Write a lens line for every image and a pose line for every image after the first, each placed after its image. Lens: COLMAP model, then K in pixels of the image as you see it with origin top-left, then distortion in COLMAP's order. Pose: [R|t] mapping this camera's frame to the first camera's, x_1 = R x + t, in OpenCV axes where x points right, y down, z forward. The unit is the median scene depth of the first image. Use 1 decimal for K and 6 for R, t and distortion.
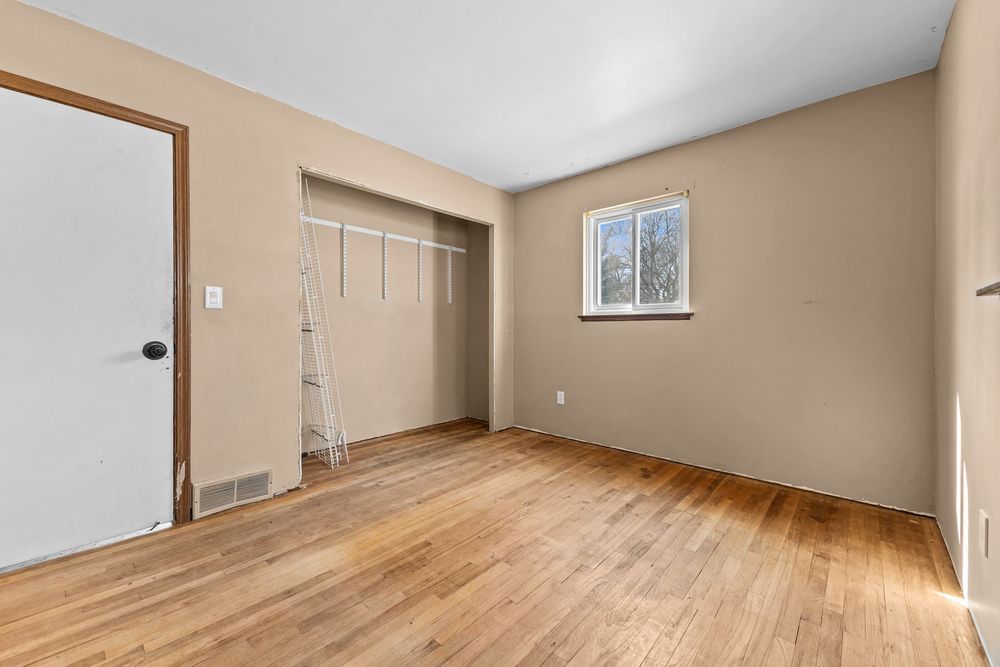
lens RADIAL K [[396.0, 0, 497.4], [0, 396.0, 331.9], [0, 0, 1]] dist [0.004236, -0.001474]
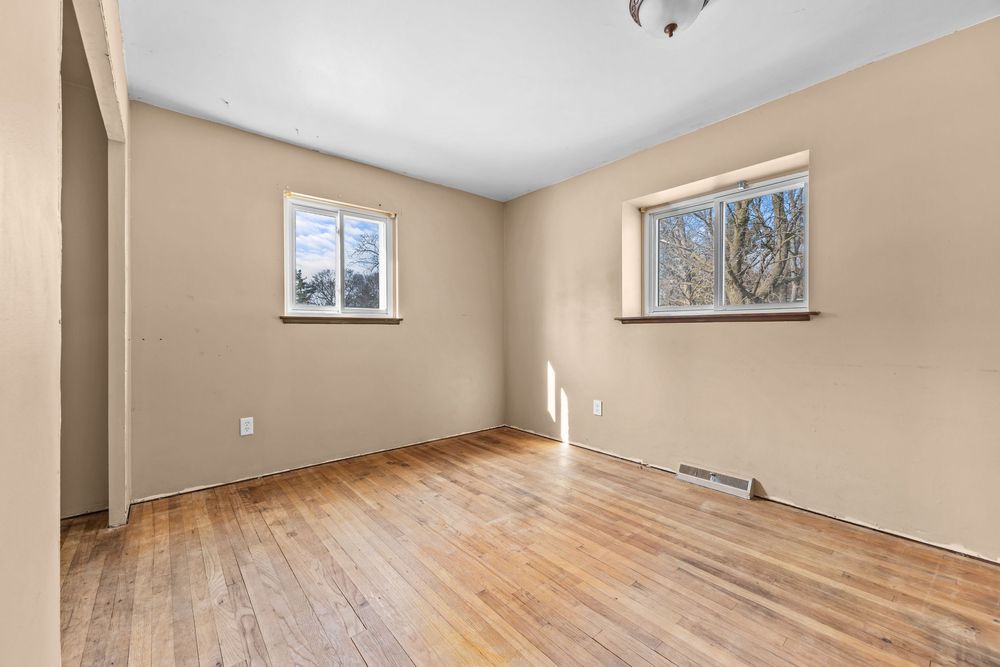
lens RADIAL K [[396.0, 0, 495.9], [0, 396.0, 330.9], [0, 0, 1]] dist [0.004236, -0.001474]
pose [[0.137402, -0.000404, 0.990515, -0.639729], [0.011501, 0.999933, -0.001188, -0.006434], [-0.990449, 0.011555, 0.137397, 0.552402]]
